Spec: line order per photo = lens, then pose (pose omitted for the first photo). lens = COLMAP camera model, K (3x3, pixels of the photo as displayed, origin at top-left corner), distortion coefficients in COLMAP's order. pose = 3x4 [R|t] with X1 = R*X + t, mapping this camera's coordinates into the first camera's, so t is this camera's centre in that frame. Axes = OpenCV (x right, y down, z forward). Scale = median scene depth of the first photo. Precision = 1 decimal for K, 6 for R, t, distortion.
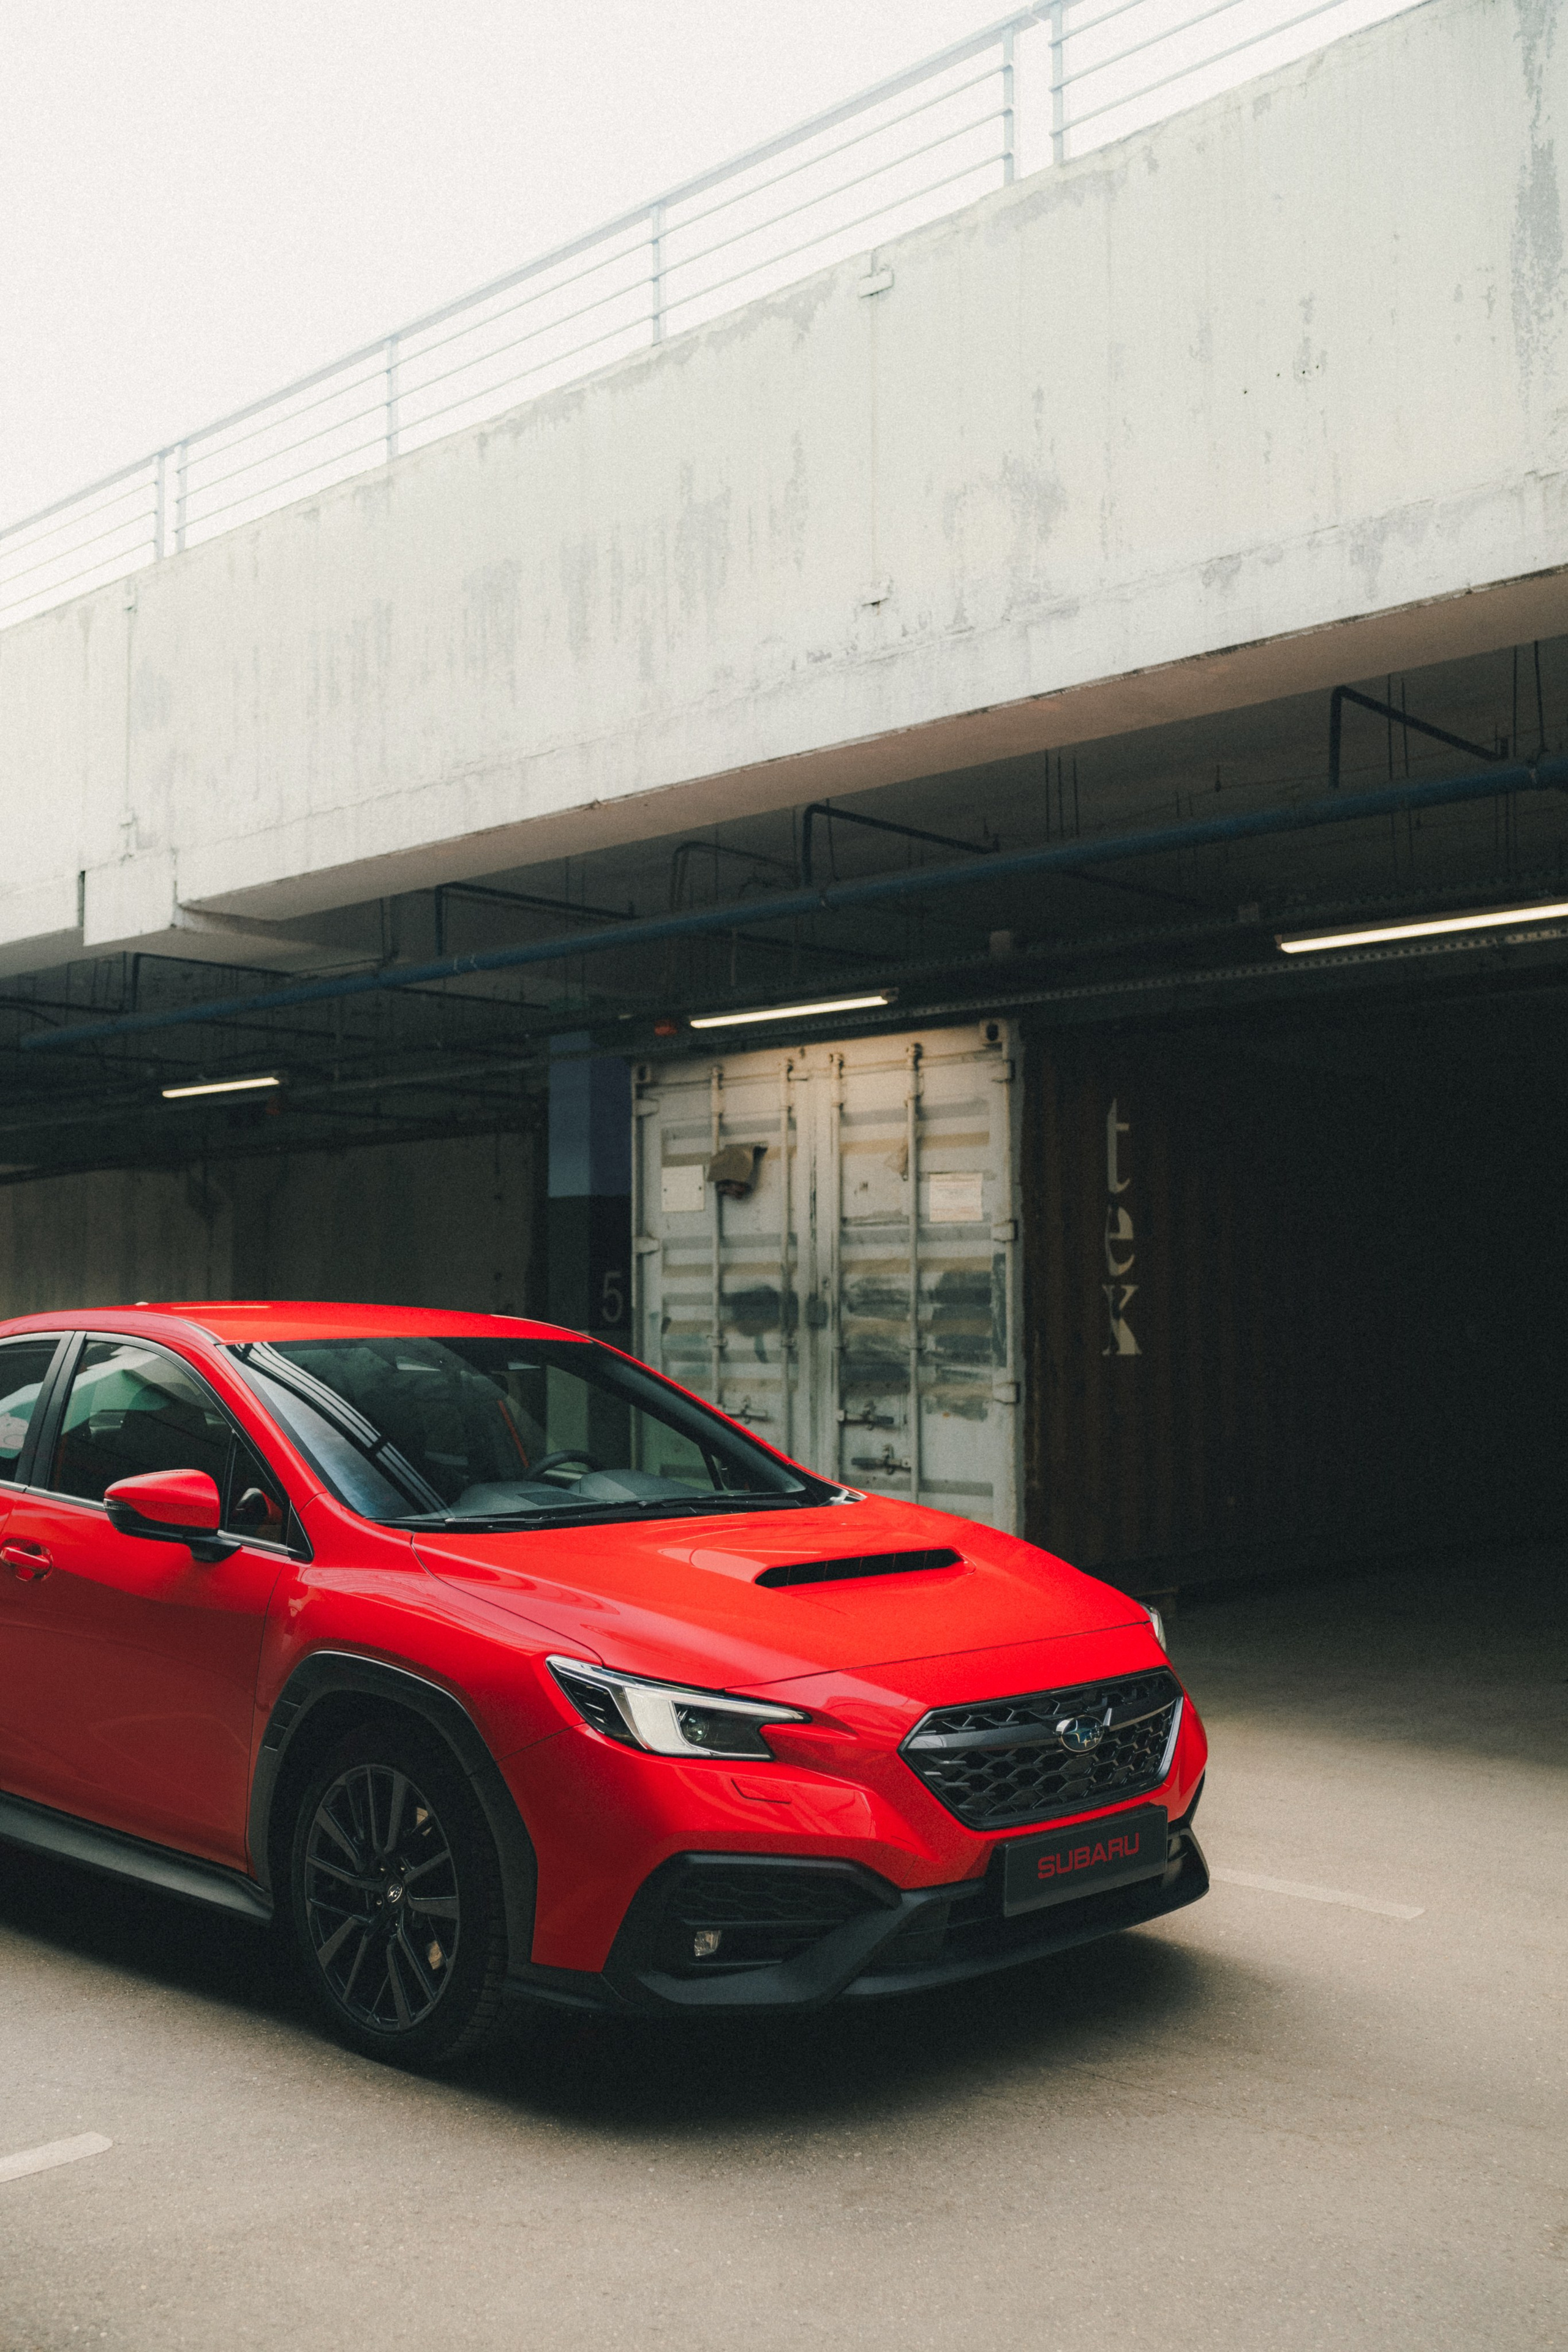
lens RADIAL K [[2289.2, 0, 784.0], [0, 2289.2, 1176.0], [0, 0, 1]] dist [0.005938, 0.016036]
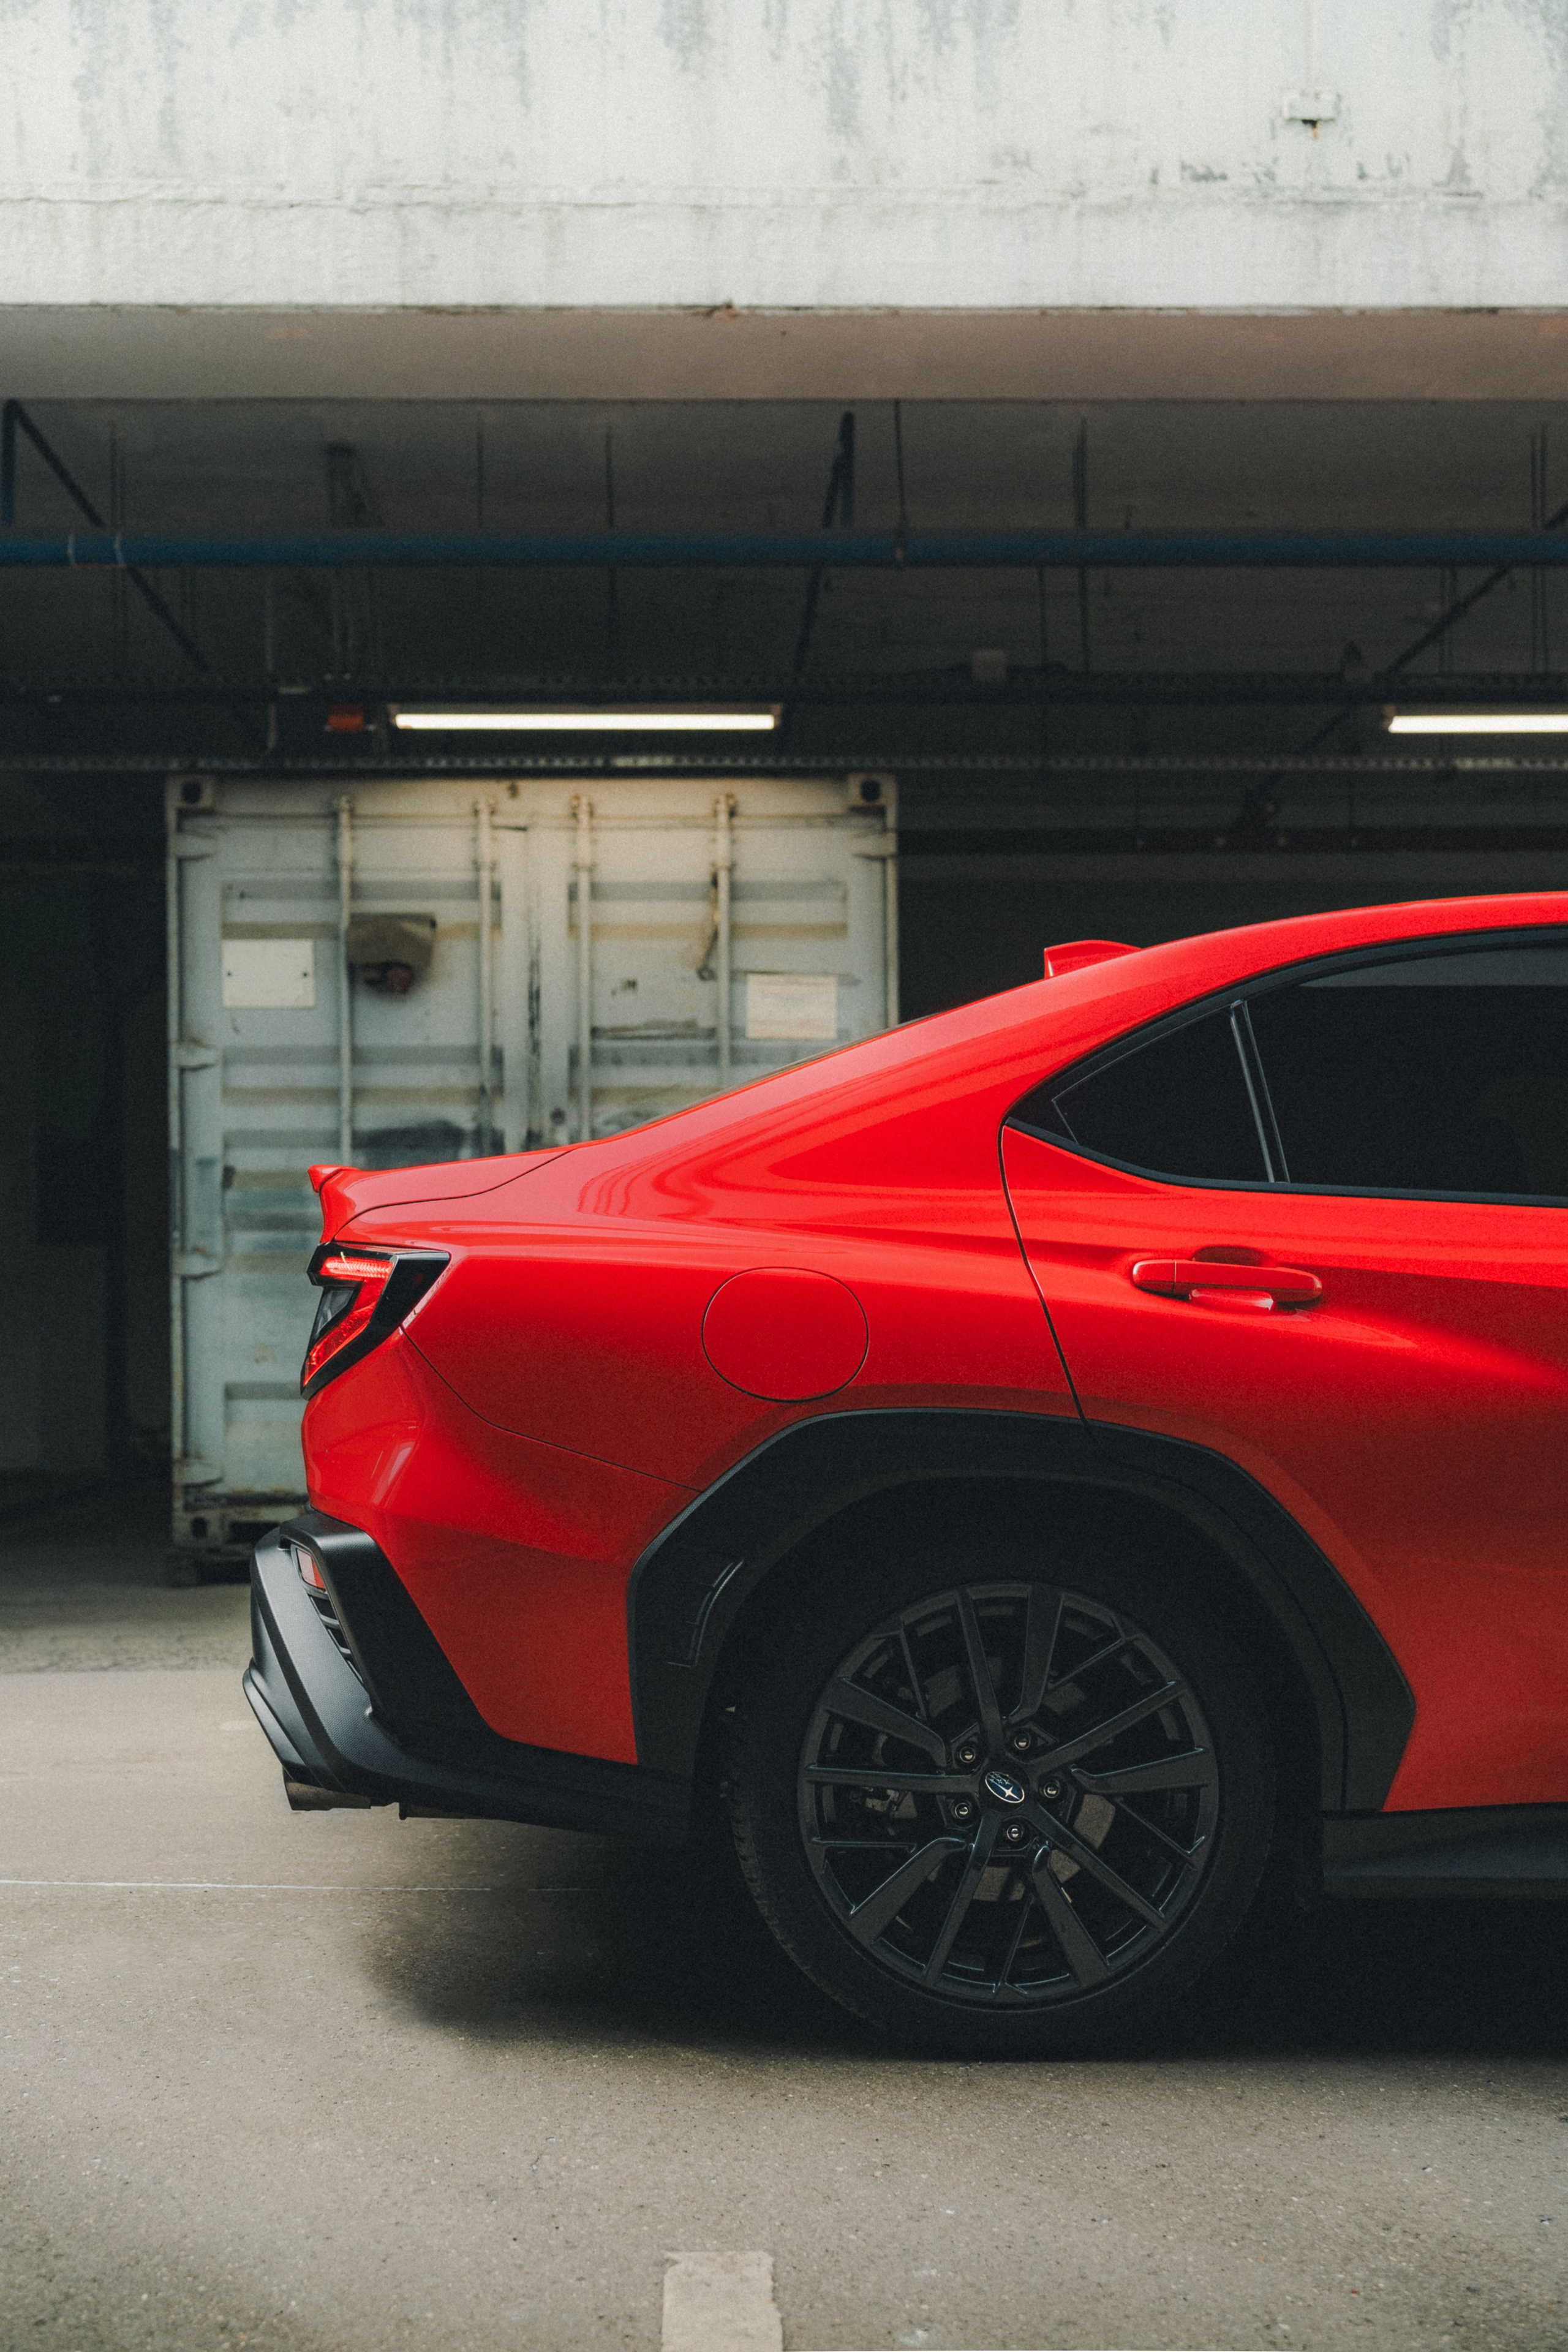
lens RADIAL K [[2312.1, 0, 781.8], [0, 2312.1, 1317.9], [0, 0, 1]] dist [-0.002304, 0.028332]
pose [[0.706280, -0.000218, 0.707933, -0.470731], [-0.042132, 0.998214, 0.042341, 0.080305], [-0.706678, -0.059731, 0.705009, 0.462911]]
